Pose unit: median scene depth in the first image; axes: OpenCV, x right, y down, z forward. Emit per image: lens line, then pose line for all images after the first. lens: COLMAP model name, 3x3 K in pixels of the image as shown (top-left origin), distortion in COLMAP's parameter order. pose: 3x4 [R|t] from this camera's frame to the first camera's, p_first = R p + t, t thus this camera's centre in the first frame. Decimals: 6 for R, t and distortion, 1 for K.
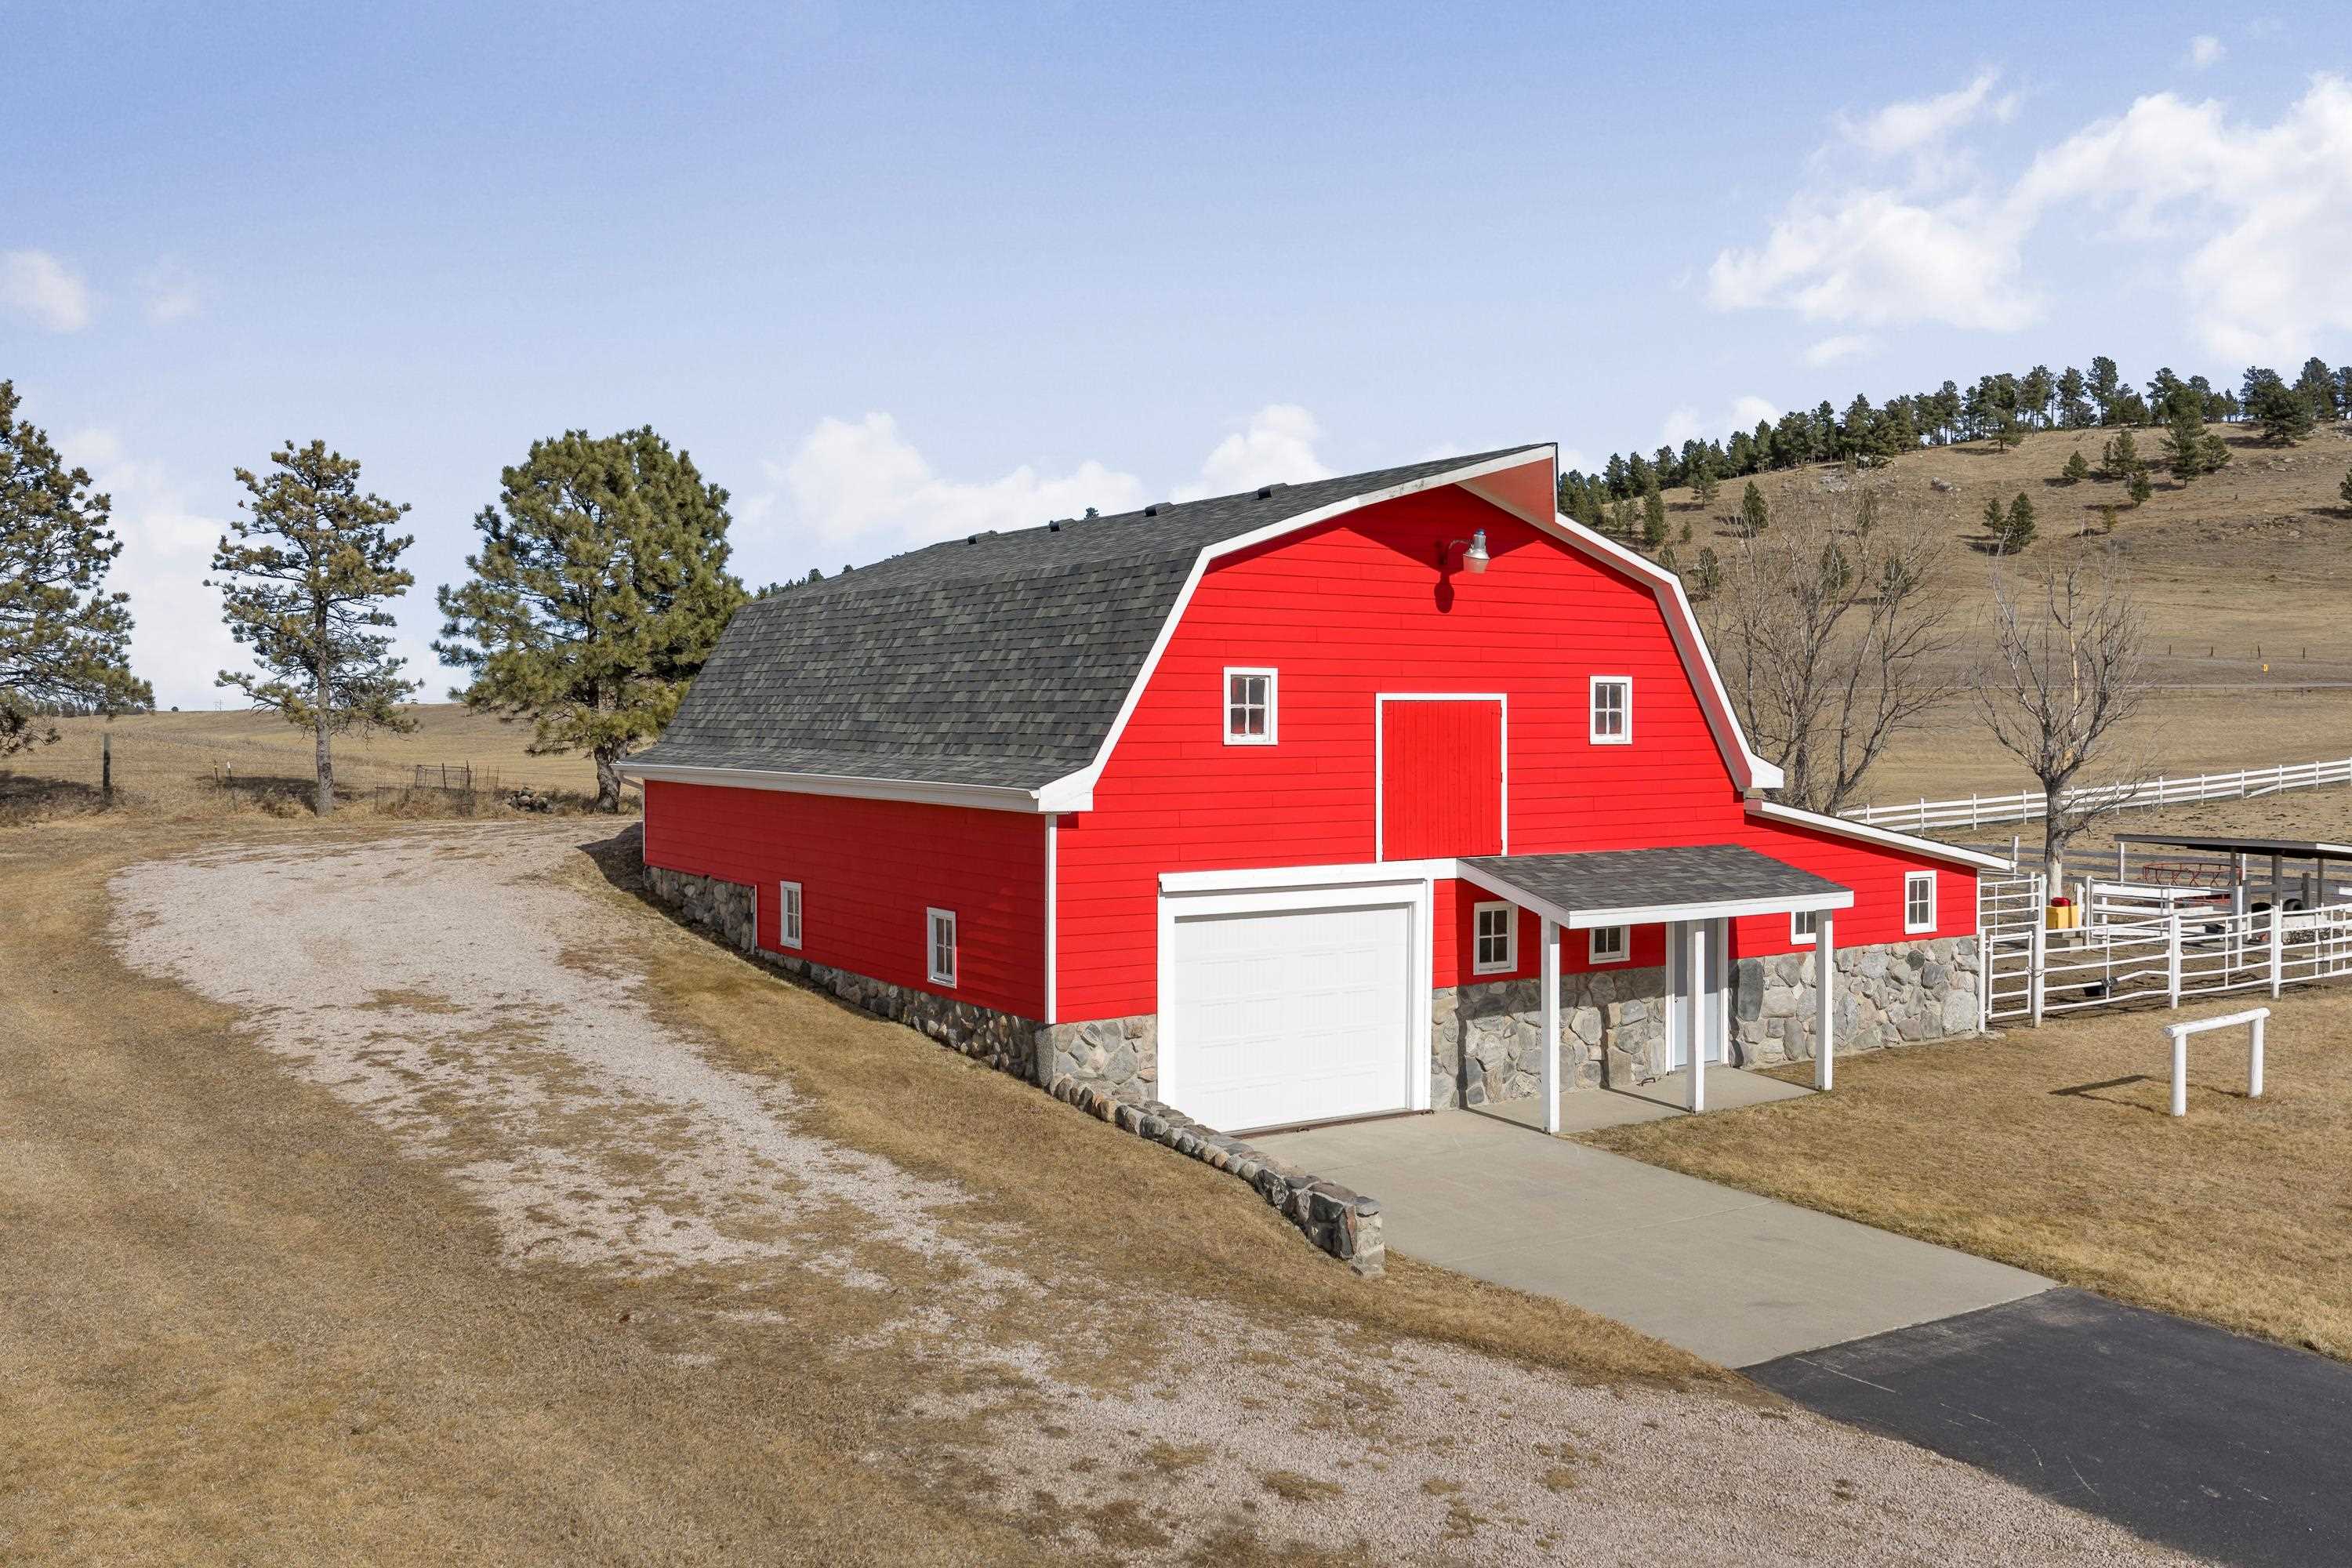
lens RADIAL K [[1882.2, 0, 1171.1], [0, 1882.2, 768.0], [0, 0, 1]] dist [0.007244, -0.007086]
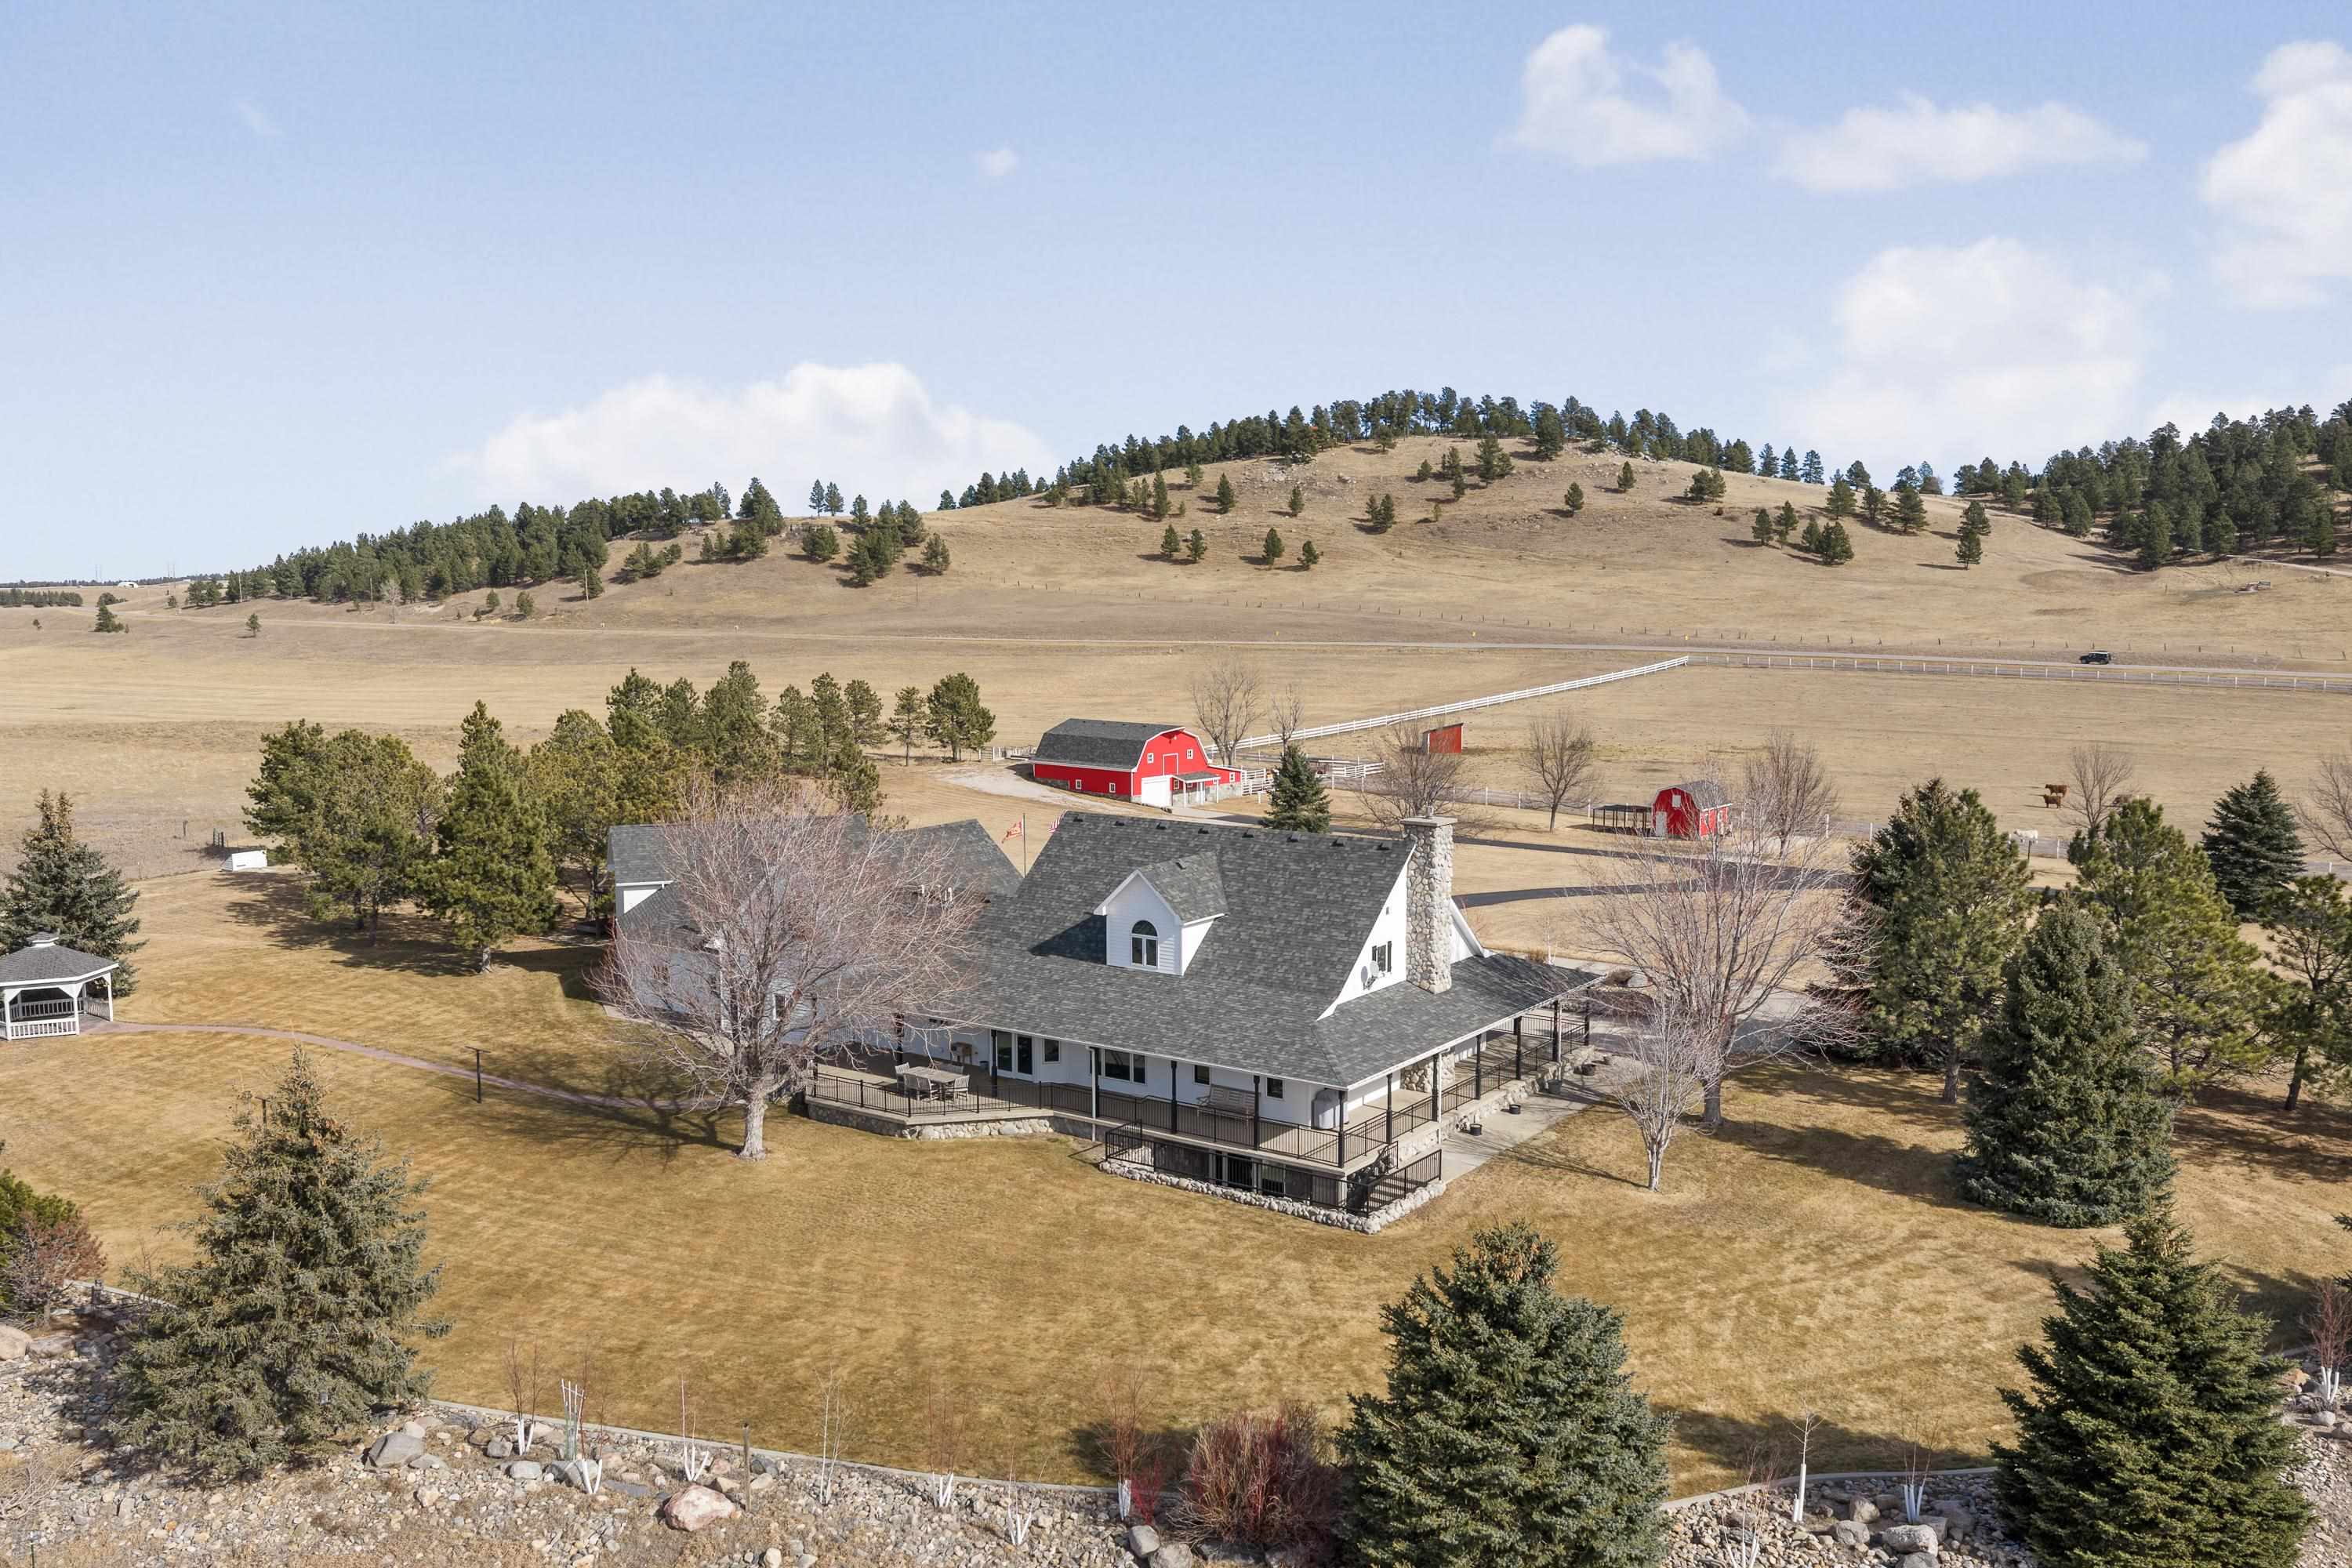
lens RADIAL K [[1882.2, 0, 1174.8], [0, 1882.2, 780.7], [0, 0, 1]] dist [0.007244, -0.007086]
pose [[0.964396, -0.031442, 0.262587, -0.127127], [0.008889, 0.996200, 0.086635, -0.040650], [-0.264314, -0.081216, 0.961011, -0.438892]]
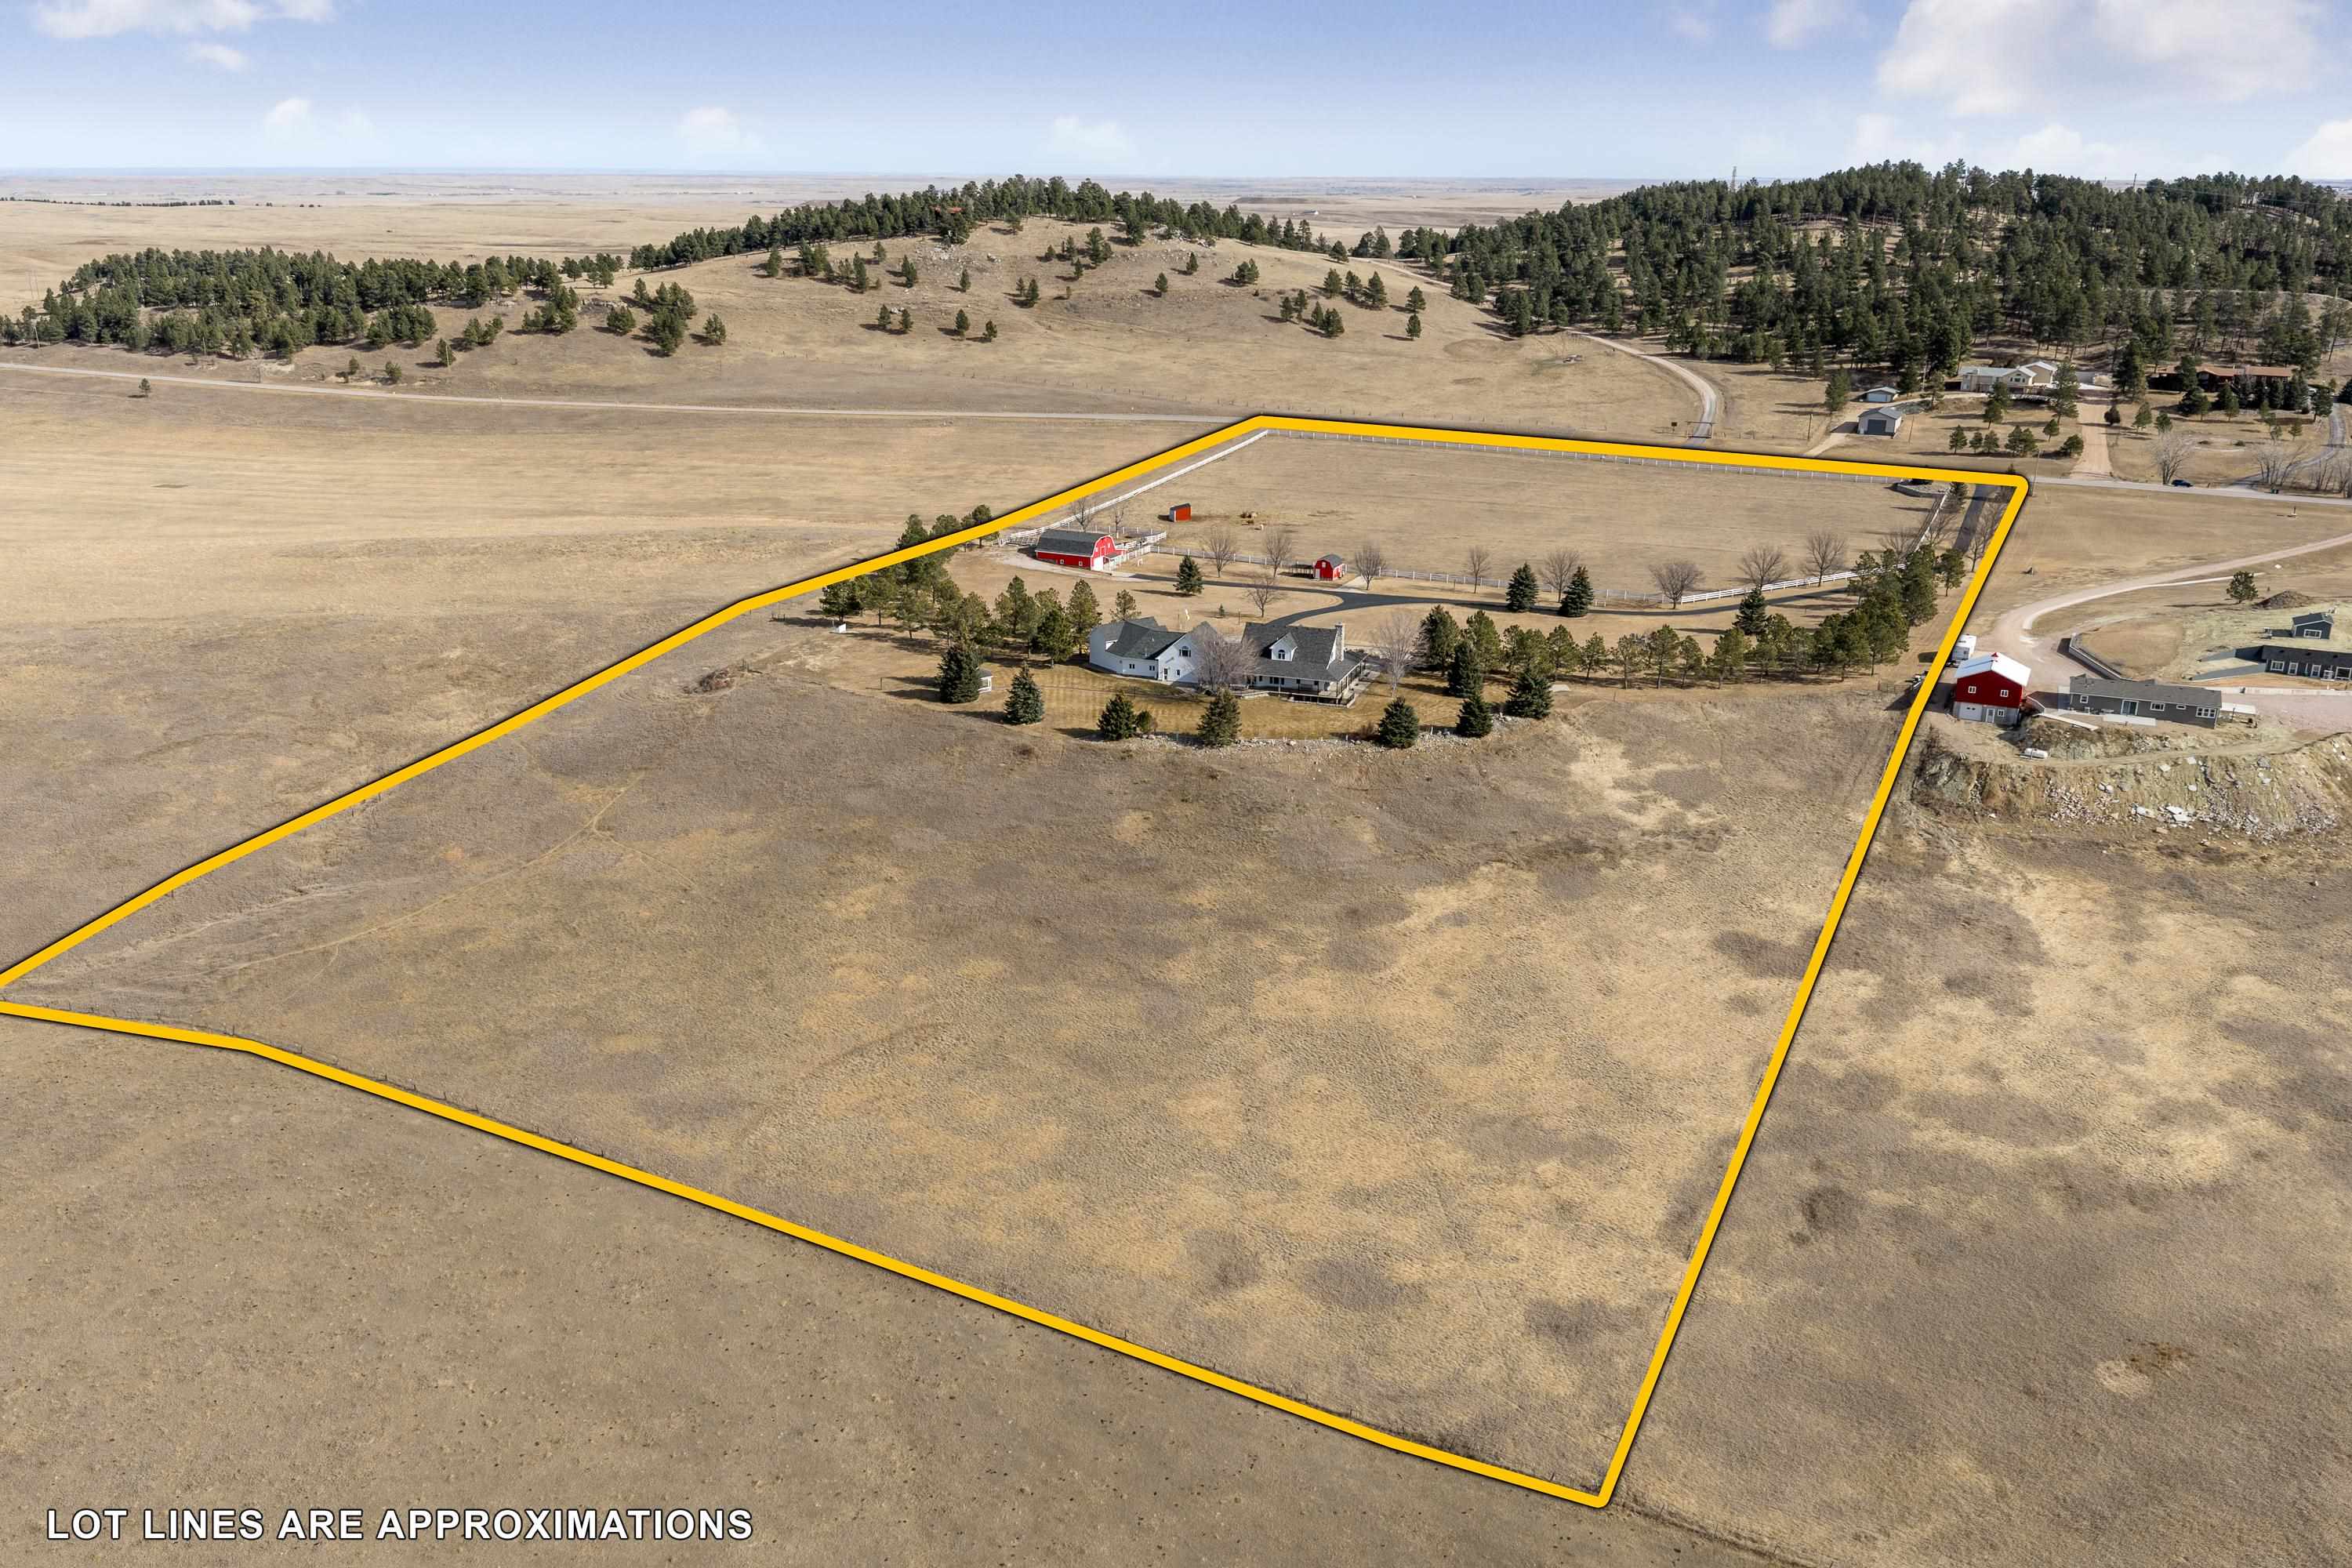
lens RADIAL K [[1882.2, 0, 1188.0], [0, 1882.2, 789.2], [0, 0, 1]] dist [0.007244, -0.007086]
pose [[0.844913, -0.160536, 0.510245, -0.567557], [0.003339, 0.955465, 0.295084, -0.203568], [-0.534893, -0.247617, 0.807821, -0.947481]]
